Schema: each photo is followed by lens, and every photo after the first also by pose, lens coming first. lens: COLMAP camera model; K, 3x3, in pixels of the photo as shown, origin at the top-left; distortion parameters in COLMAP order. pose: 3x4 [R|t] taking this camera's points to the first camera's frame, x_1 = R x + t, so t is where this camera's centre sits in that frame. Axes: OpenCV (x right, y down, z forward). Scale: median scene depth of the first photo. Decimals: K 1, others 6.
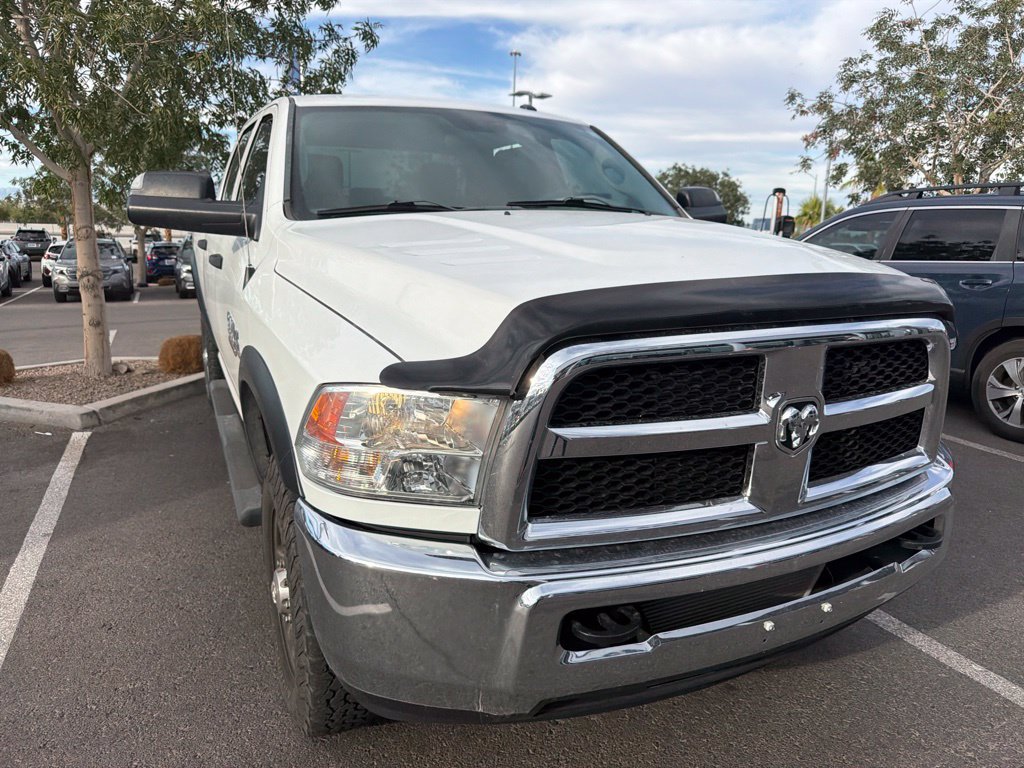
lens RADIAL K [[735.3, 0, 520.9], [0, 735.3, 384.8], [0, 0, 1]] dist [0.003503, -0.005372]
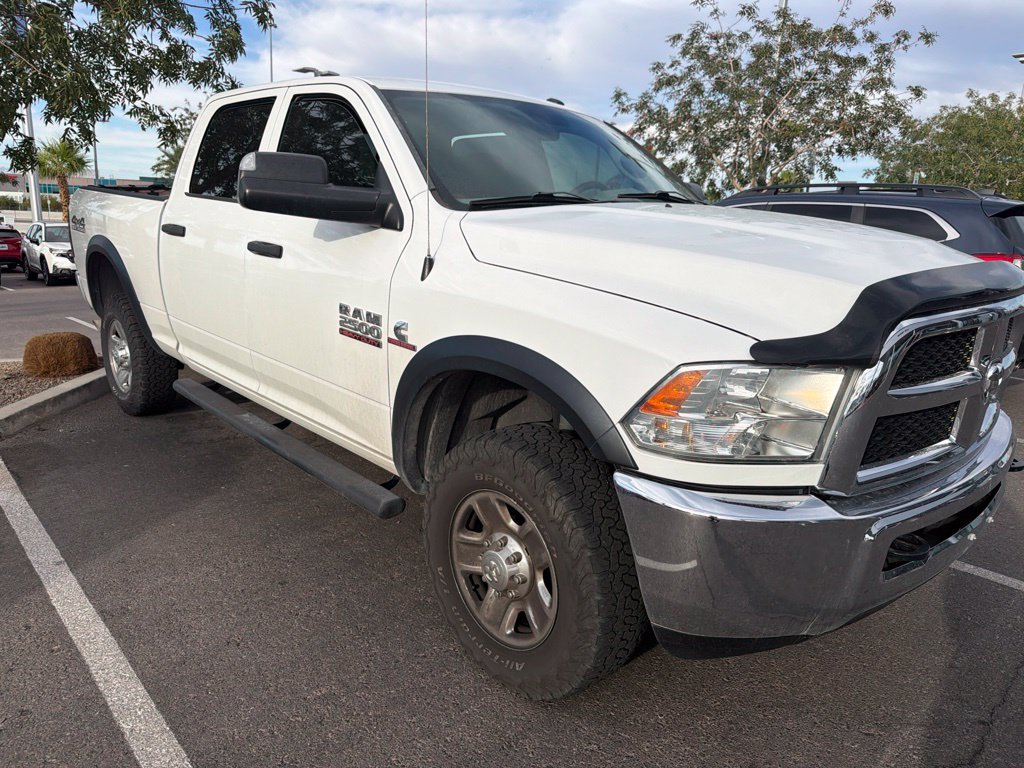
lens RADIAL K [[735.6, 0, 514.0], [0, 735.6, 391.7], [0, 0, 1]] dist [0.000248, -0.003371]
pose [[0.955011, -0.054887, 0.291448, -0.520361], [0.046713, 0.998297, 0.034935, -0.006591], [-0.292870, -0.019749, 0.955948, 0.009711]]
